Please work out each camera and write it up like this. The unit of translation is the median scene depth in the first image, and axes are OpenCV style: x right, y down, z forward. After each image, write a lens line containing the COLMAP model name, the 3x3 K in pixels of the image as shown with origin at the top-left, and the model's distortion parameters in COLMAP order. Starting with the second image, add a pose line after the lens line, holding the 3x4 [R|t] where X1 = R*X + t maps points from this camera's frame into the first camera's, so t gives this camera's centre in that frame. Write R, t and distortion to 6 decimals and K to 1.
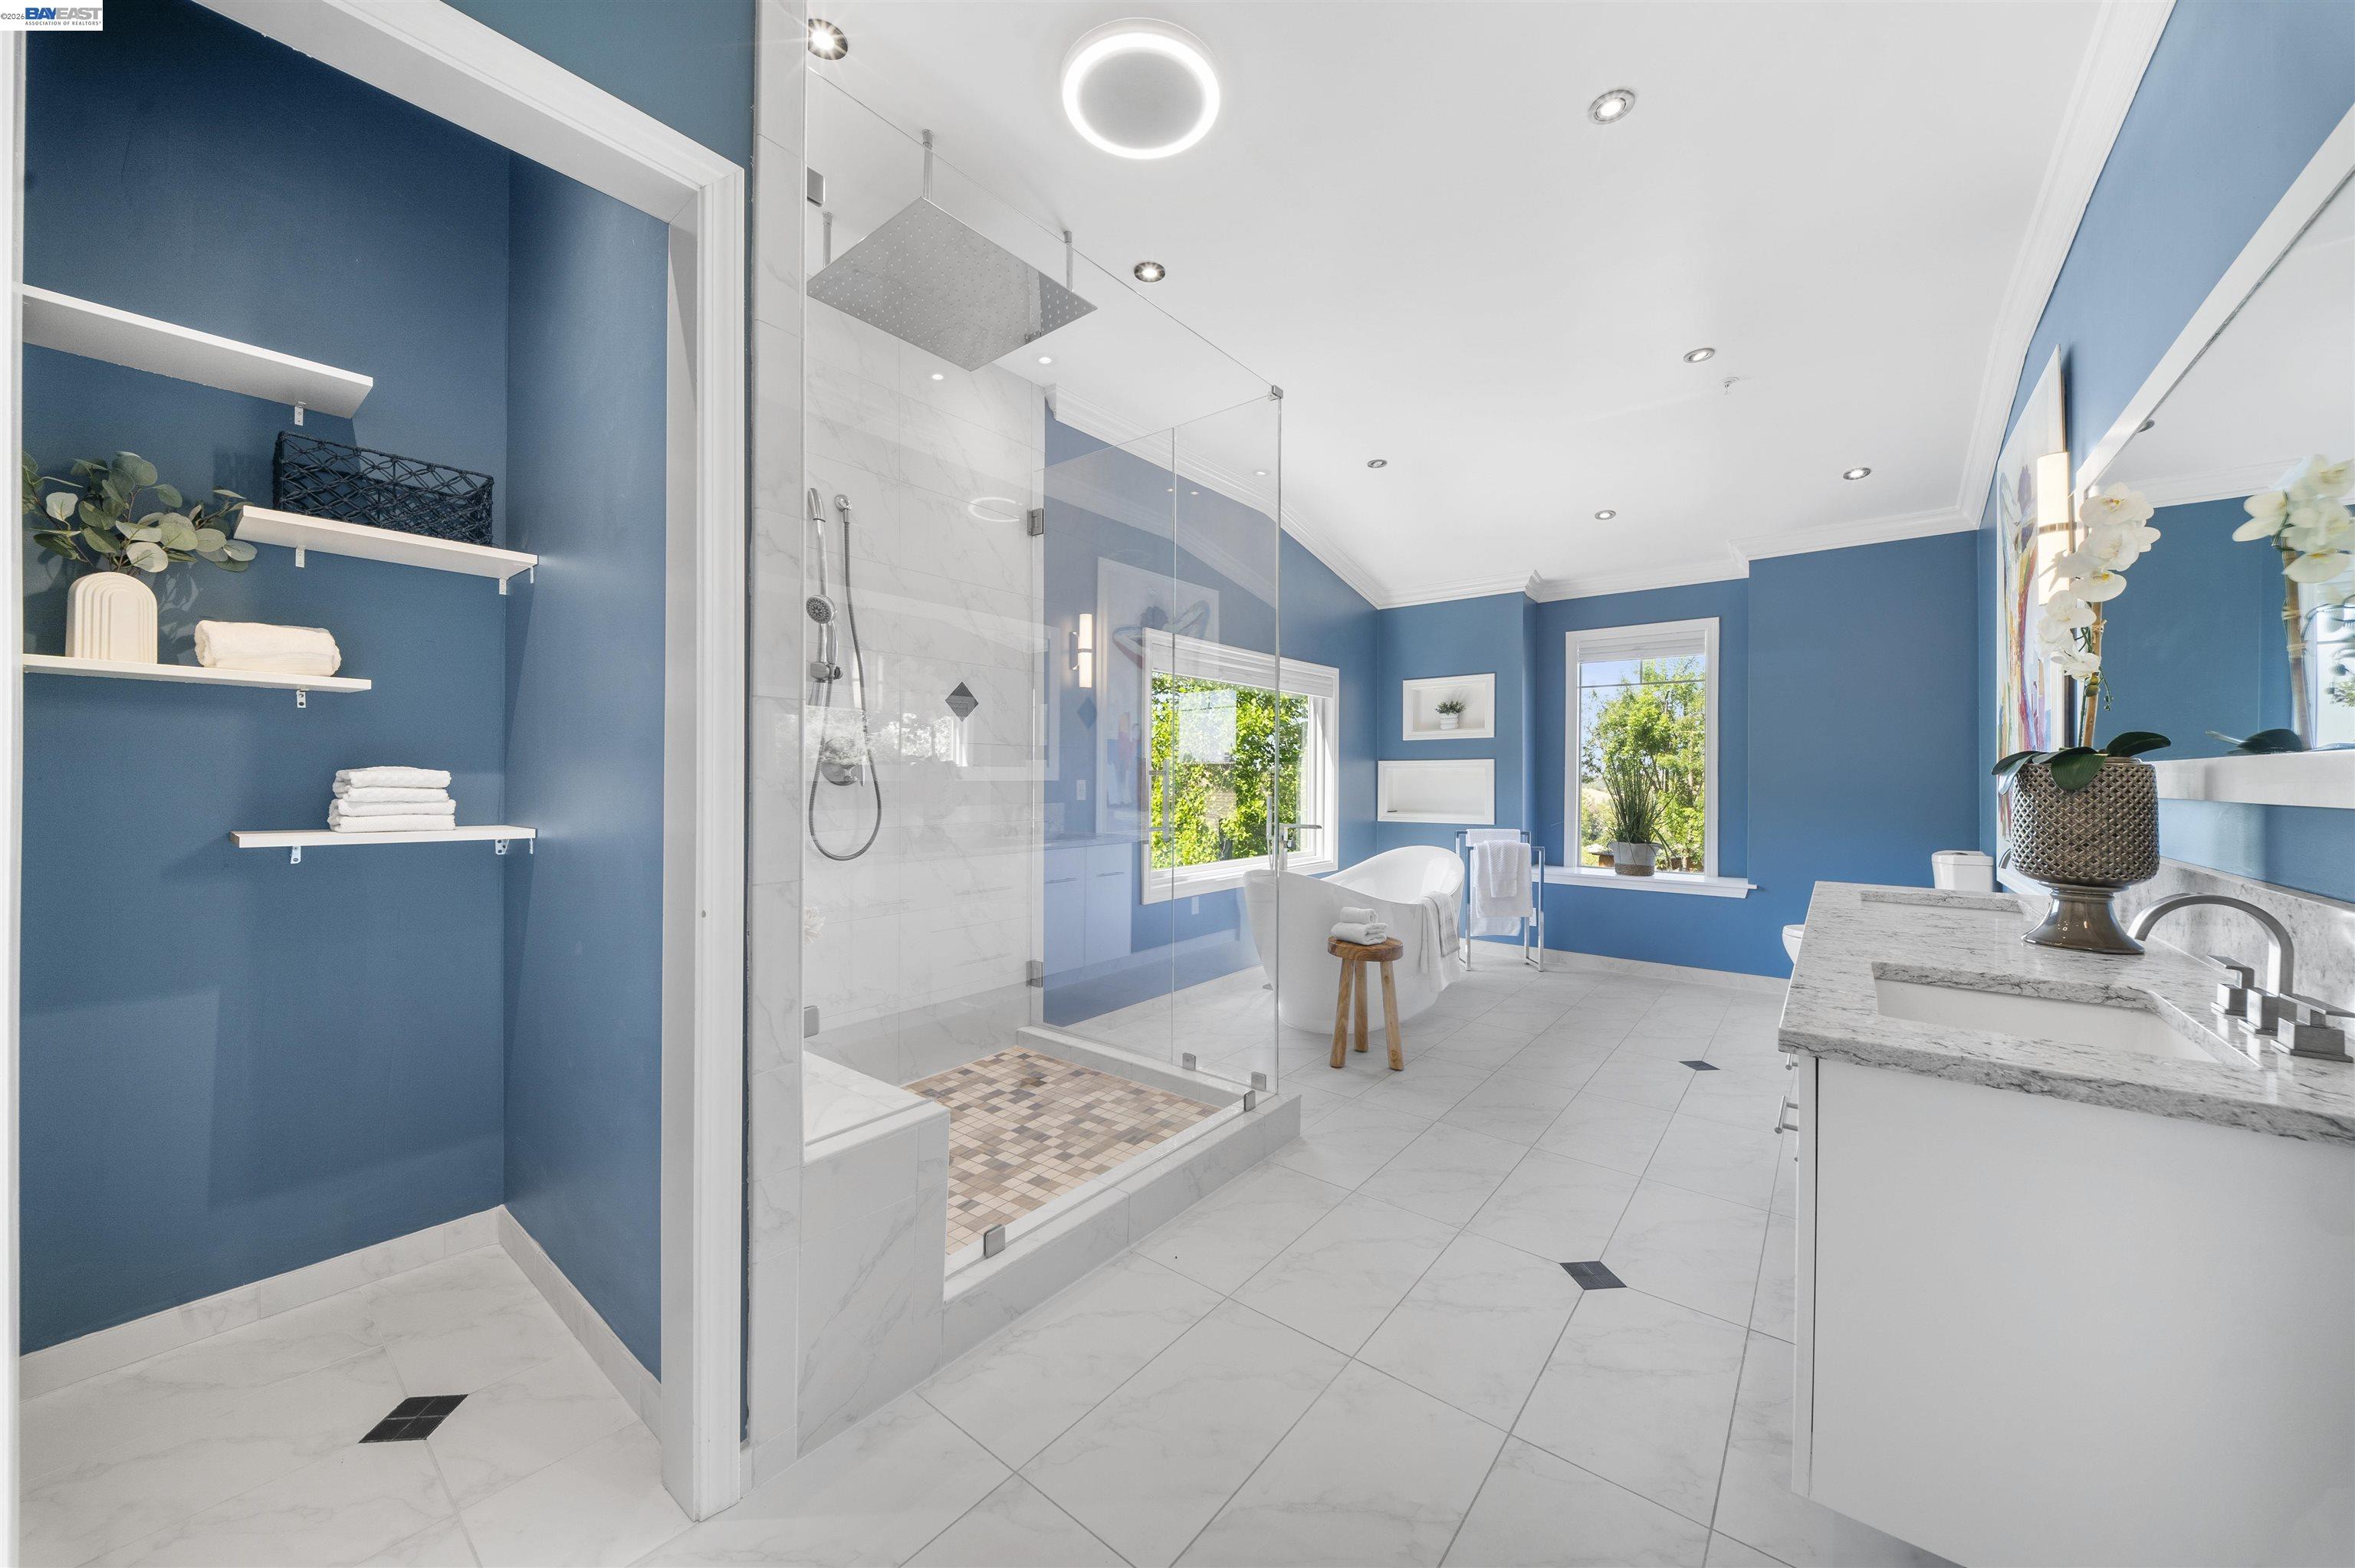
lens RADIAL K [[839.8, 0, 1172.0], [0, 839.8, 781.2], [0, 0, 1]] dist [0.004386, -0.005108]
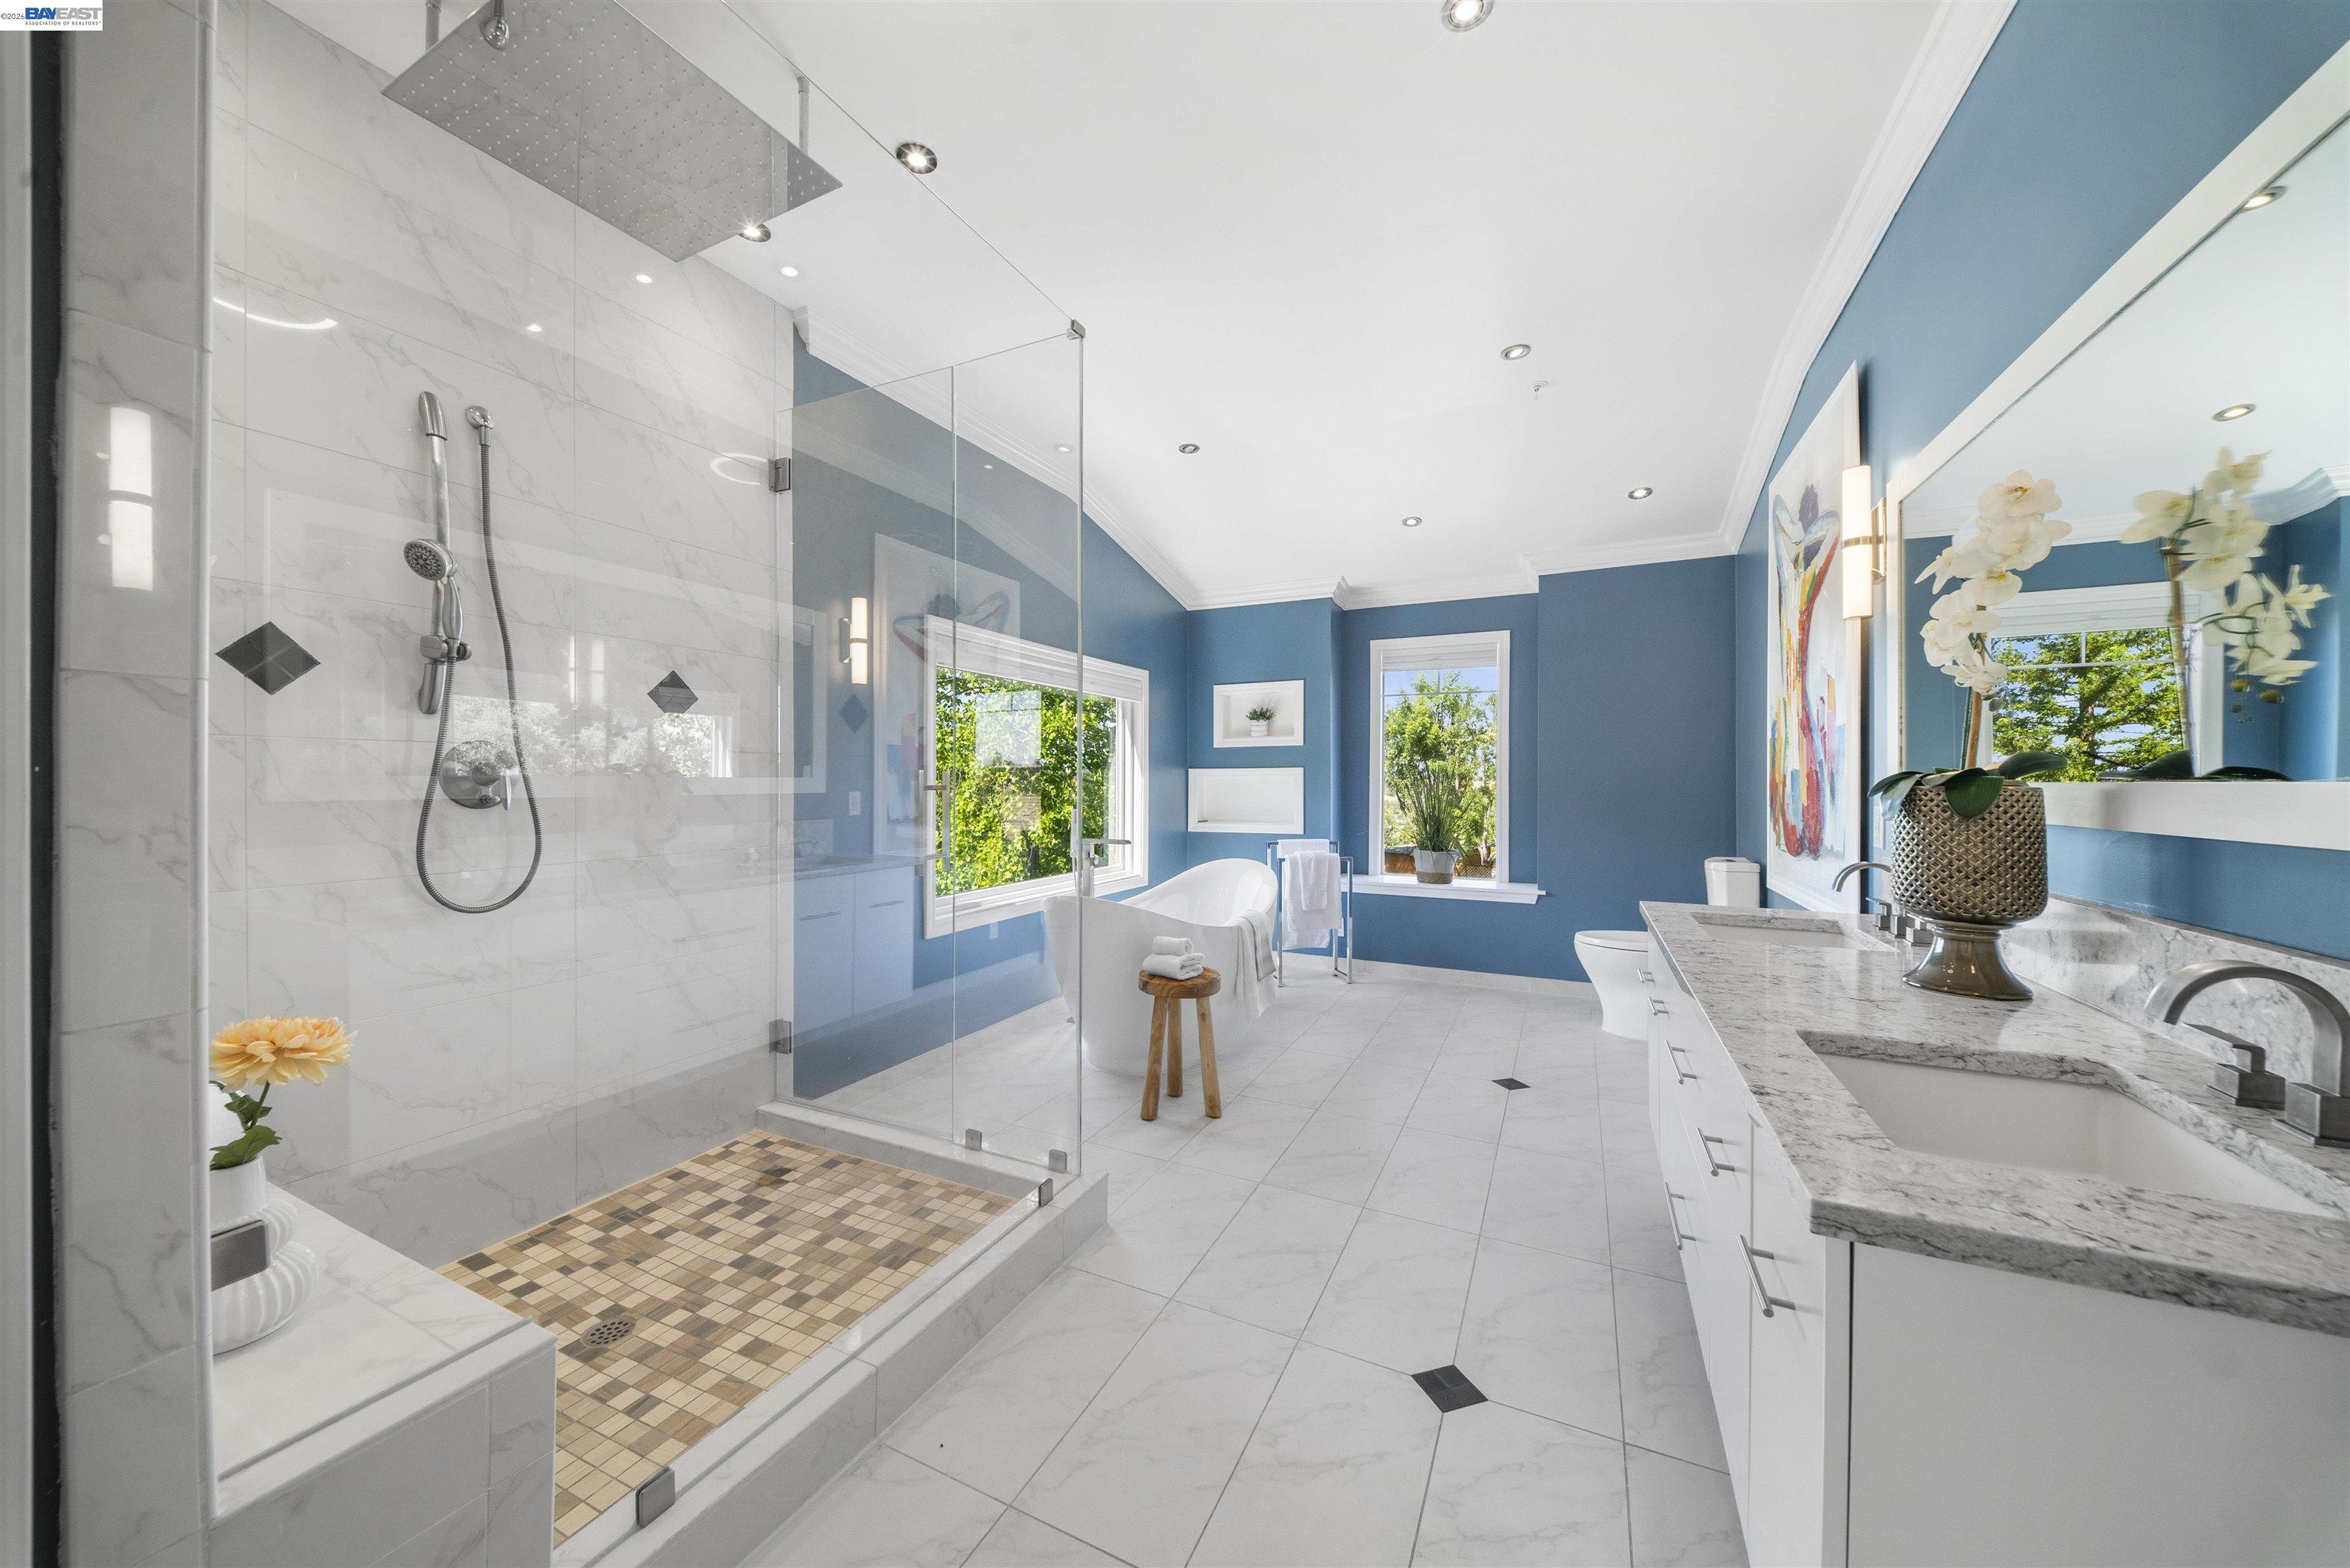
lens RADIAL K [[838.0, 0, 1152.0], [0, 838.0, 787.4], [0, 0, 1]] dist [0.004386, -0.005108]
pose [[0.979233, -0.002239, 0.202725, 0.023405], [0.001640, 0.999994, 0.003120, -0.011813], [-0.202731, -0.002723, 0.979231, 0.146482]]
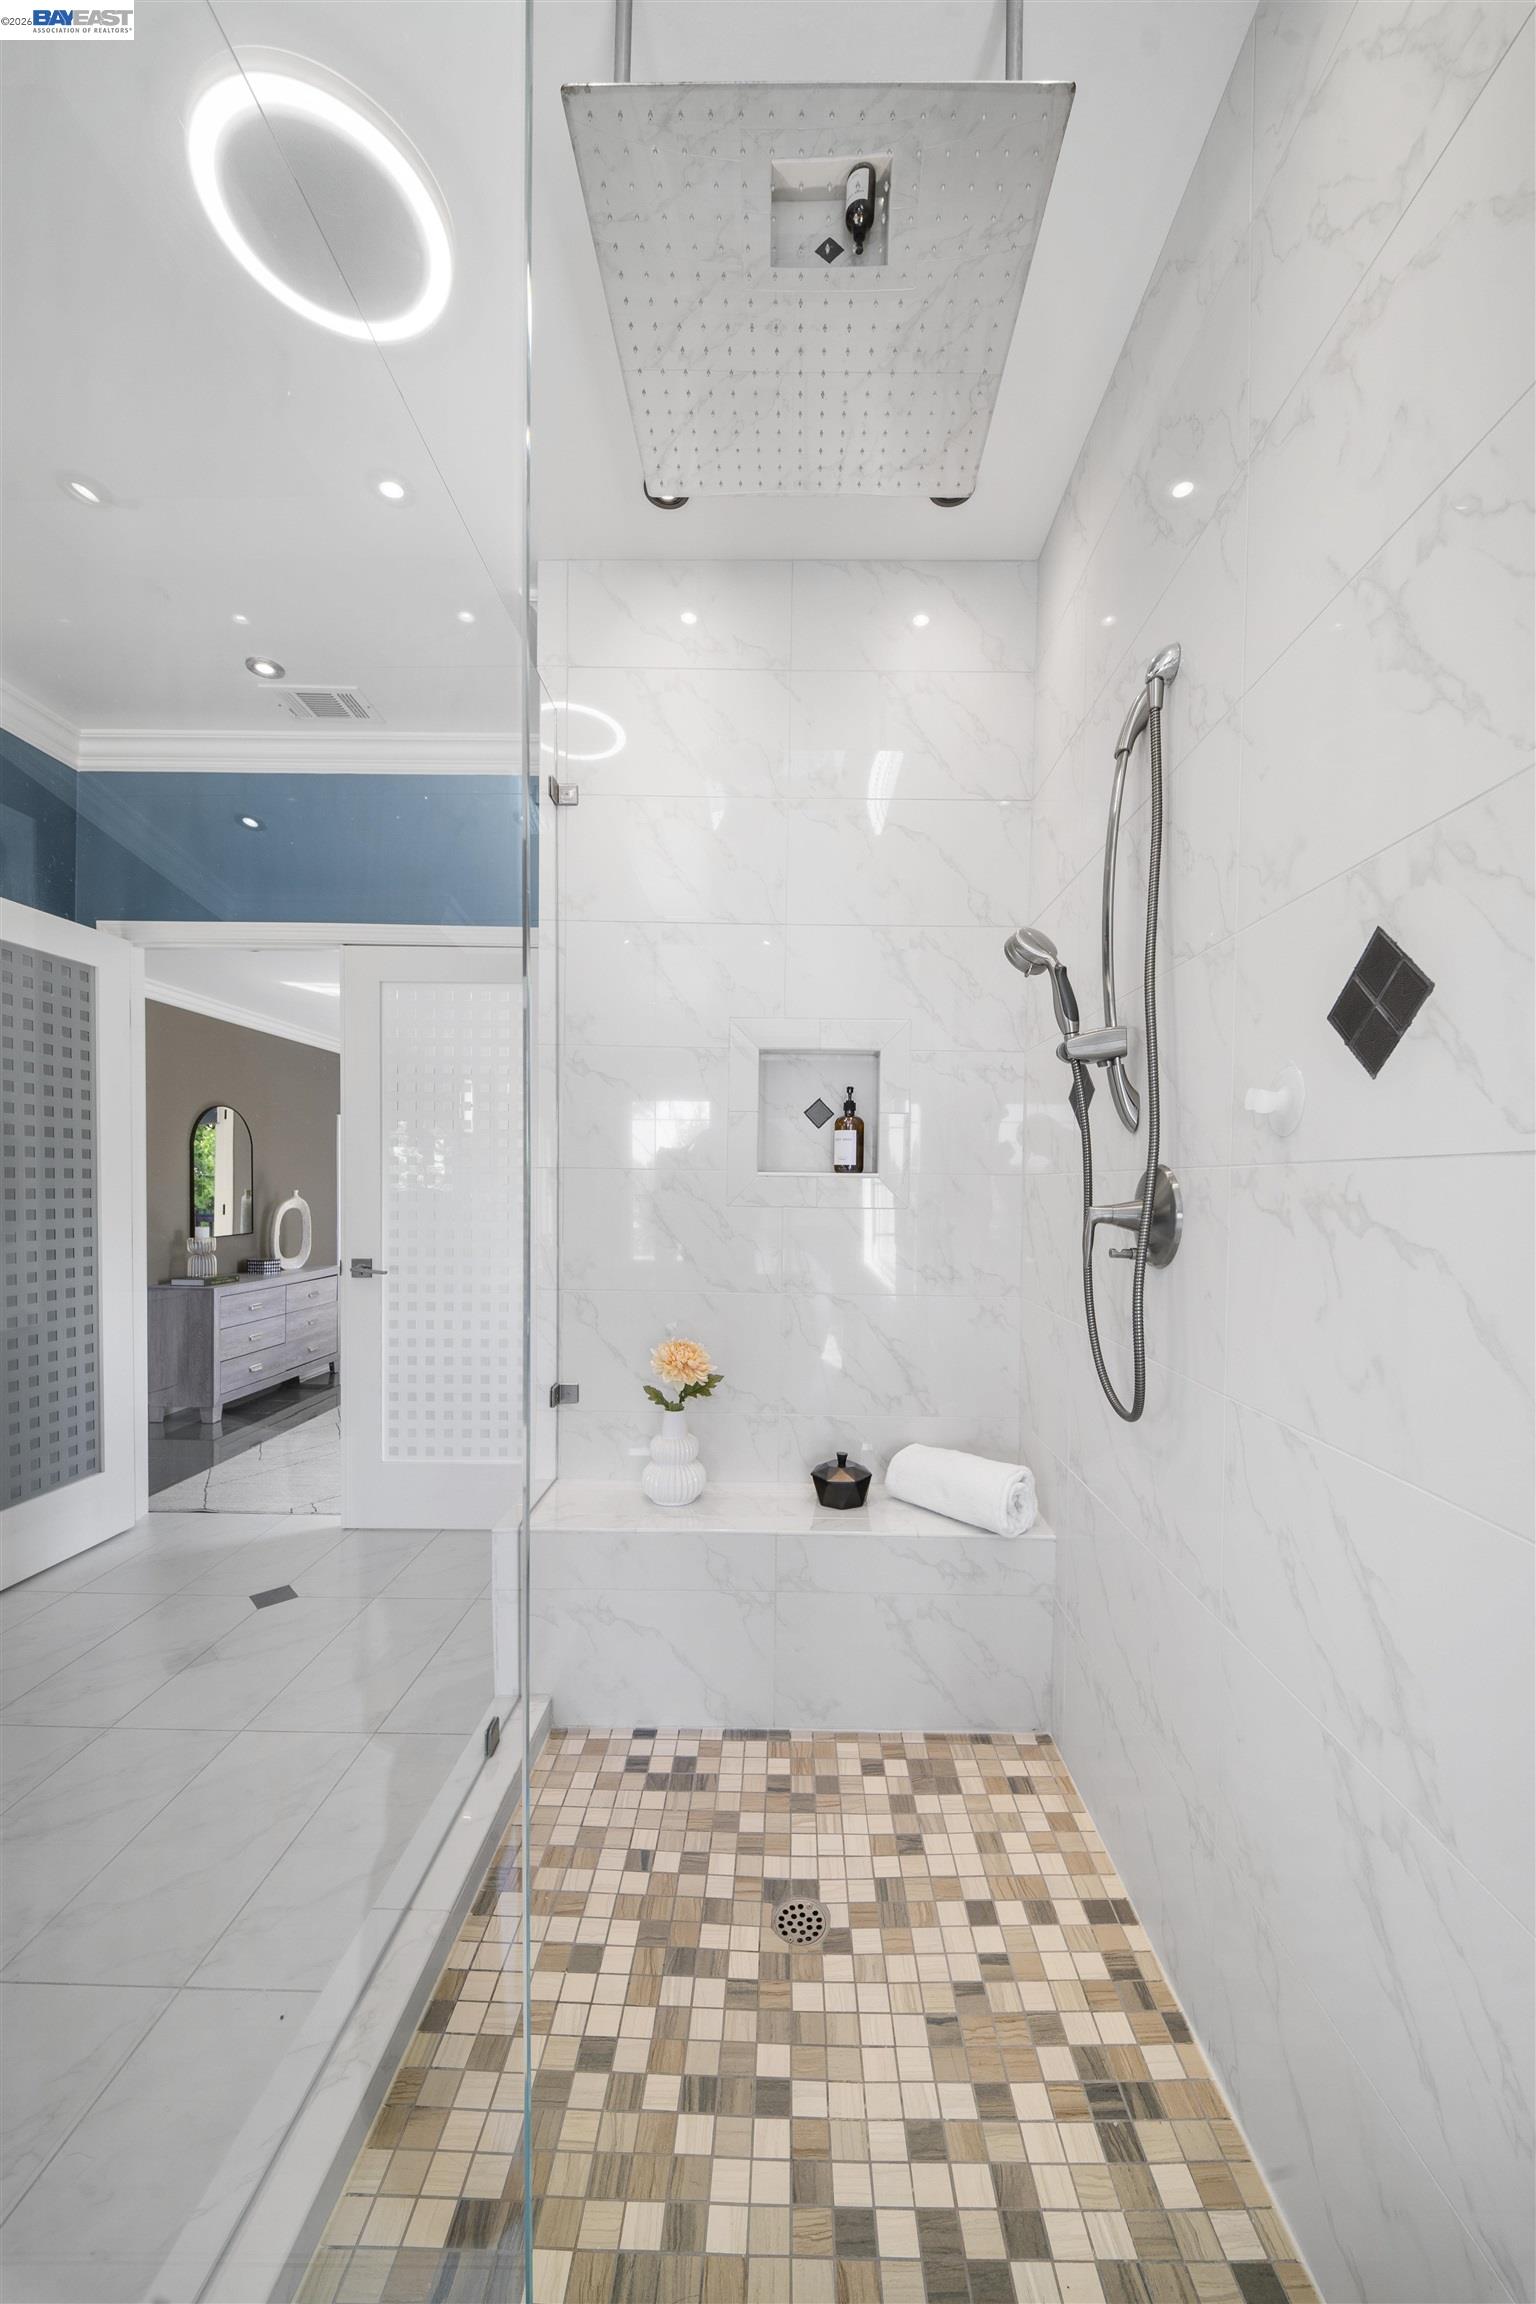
lens RADIAL K [[821.7, 0, 770.2], [0, 821.7, 1191.8], [0, 0, 1]] dist [0.004386, -0.005108]
pose [[-0.786589, -0.010527, -0.617388, 0.062418], [-0.012711, 0.999919, -0.000855, -0.029272], [0.617347, 0.007175, -0.786658, 1.043005]]
